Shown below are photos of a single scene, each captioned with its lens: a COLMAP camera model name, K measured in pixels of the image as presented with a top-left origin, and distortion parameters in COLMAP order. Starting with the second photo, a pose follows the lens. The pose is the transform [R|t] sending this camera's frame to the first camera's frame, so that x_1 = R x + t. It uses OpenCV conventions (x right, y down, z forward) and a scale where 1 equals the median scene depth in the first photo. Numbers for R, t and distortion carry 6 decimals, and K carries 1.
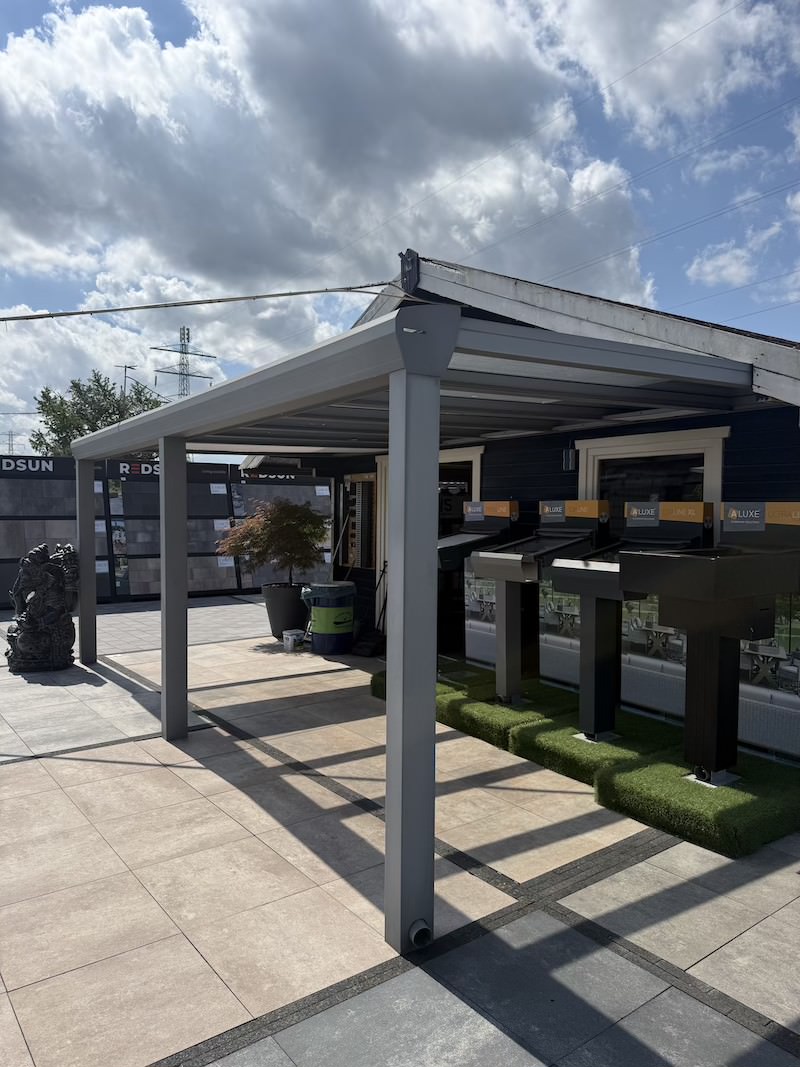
lens RADIAL K [[746.7, 0, 399.1], [0, 746.7, 504.1], [0, 0, 1]] dist [0.023963, -0.003831]
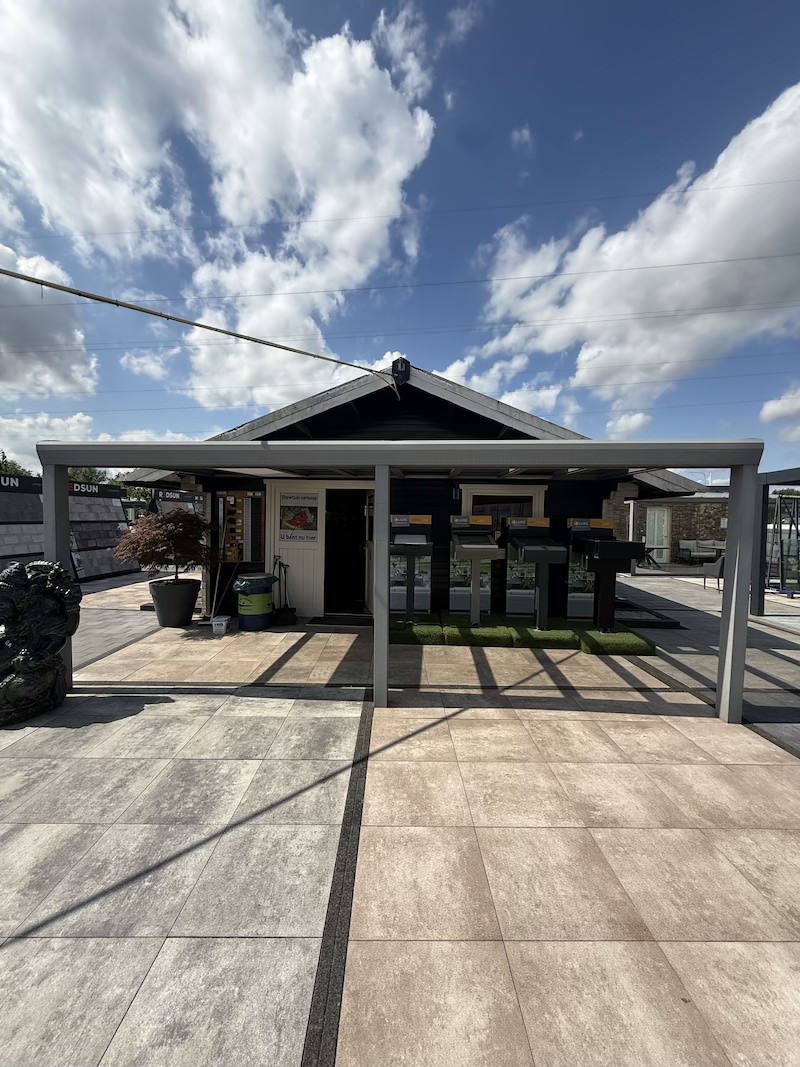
lens RADIAL K [[423.0, 0, 401.3], [0, 423.0, 512.8], [0, 0, 1]] dist [0.002396, 0.000685]
pose [[0.596024, 0.010104, 0.802903, -0.936066], [-0.015304, 0.999882, -0.001222, -0.010562], [-0.802821, -0.011559, 0.596108, 0.609919]]
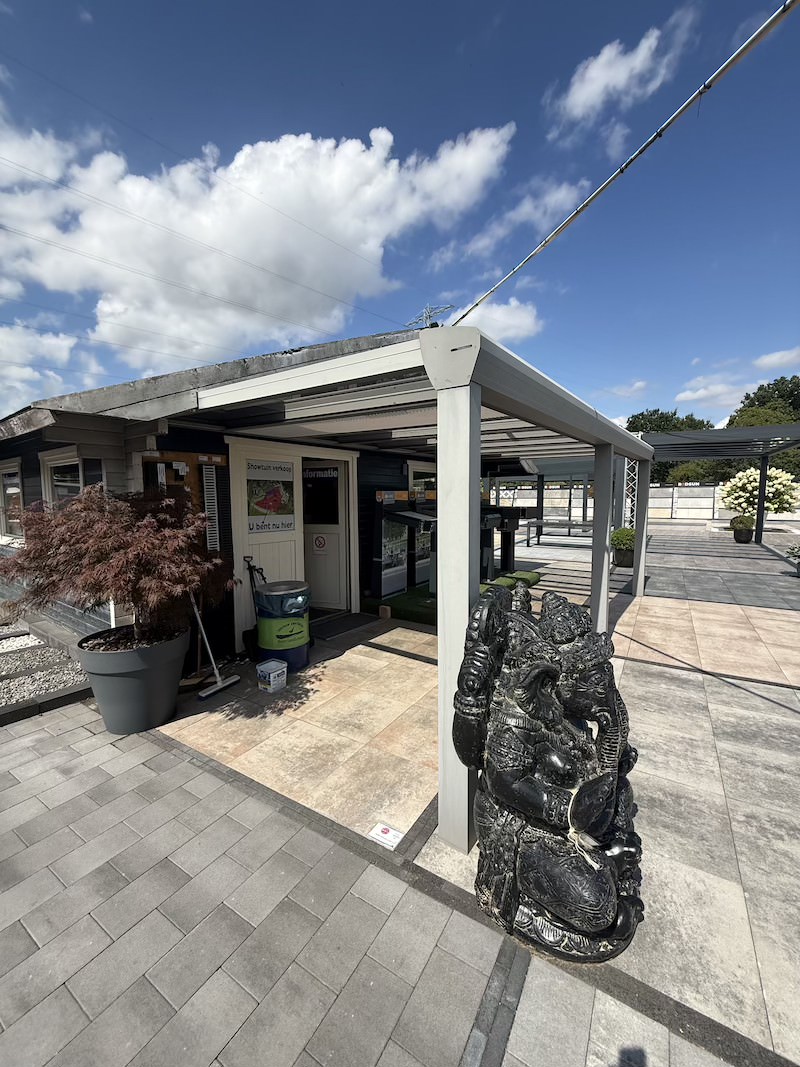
lens RADIAL K [[422.0, 0, 399.2], [0, 422.0, 538.5], [0, 0, 1]] dist [0.001068, 0.002945]
pose [[-0.347034, -0.096979, 0.932825, -1.007715], [0.005191, 0.994425, 0.105314, 0.002620], [-0.937838, 0.041390, -0.344596, 1.807913]]
